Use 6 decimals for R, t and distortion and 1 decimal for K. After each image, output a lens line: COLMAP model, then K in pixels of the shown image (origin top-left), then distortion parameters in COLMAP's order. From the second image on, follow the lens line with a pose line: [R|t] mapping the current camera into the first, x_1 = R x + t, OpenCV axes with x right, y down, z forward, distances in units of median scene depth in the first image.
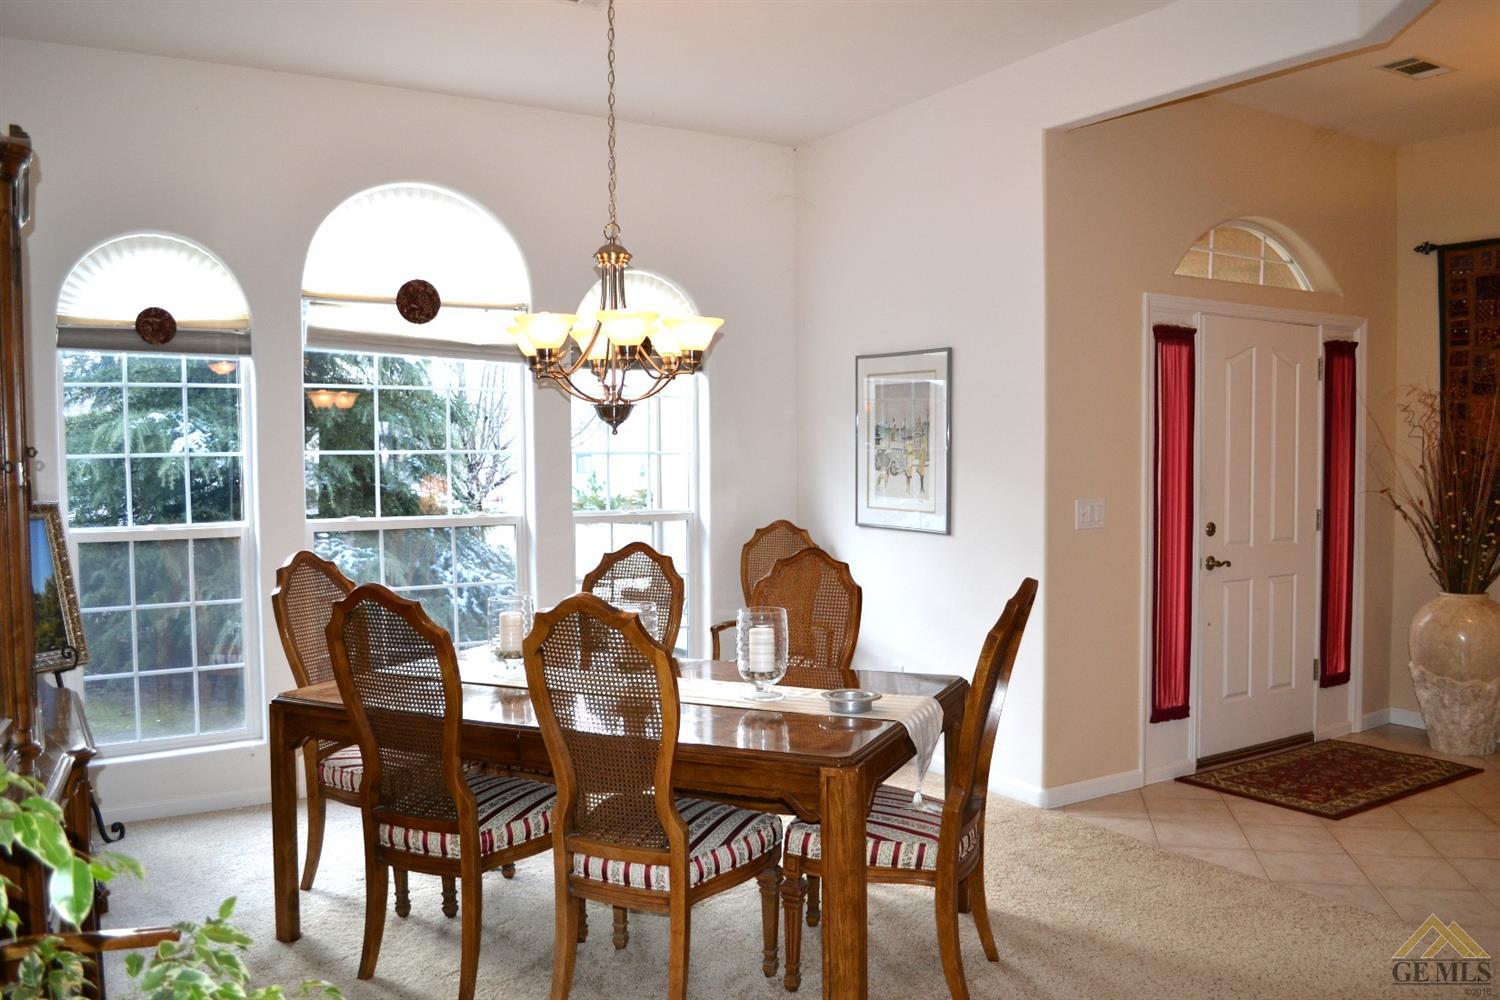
lens RADIAL K [[1218.2, 0, 748.7], [0, 1218.2, 501.4], [0, 0, 1]] dist [-0.083224, 0.000880]
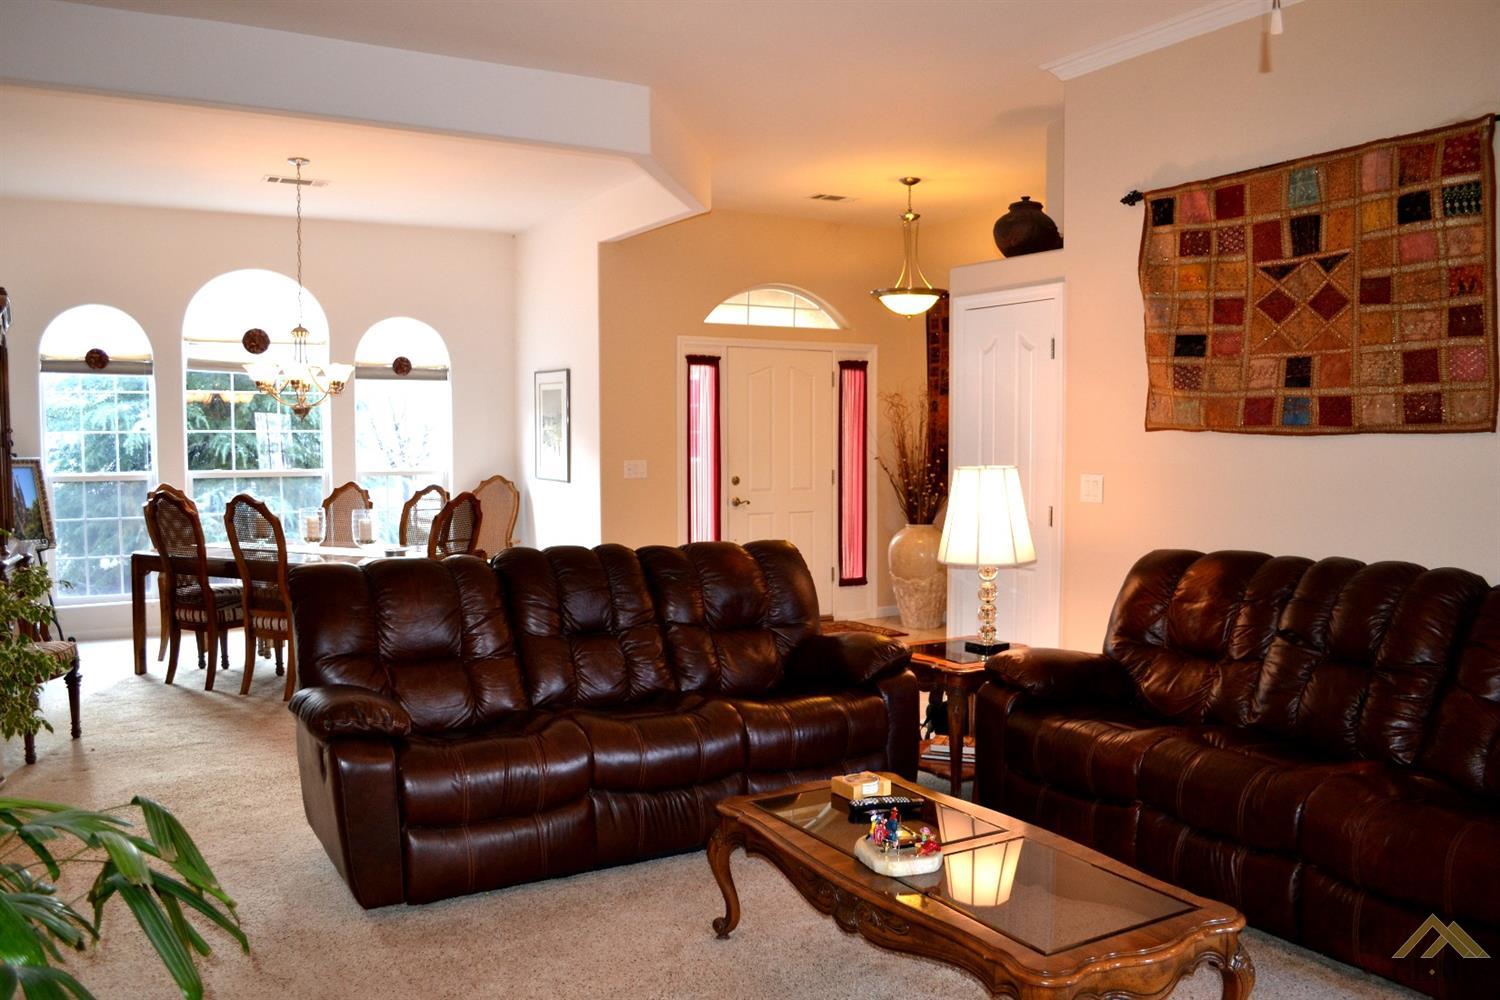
lens RADIAL K [[1218.2, 0, 749.8], [0, 1218.2, 501.5], [0, 0, 1]] dist [-0.083224, 0.000880]
pose [[0.999344, 0.007477, -0.035443, 0.513342], [-0.006873, 0.999830, 0.017121, 0.025411], [0.035565, -0.016866, 0.999225, -0.697548]]
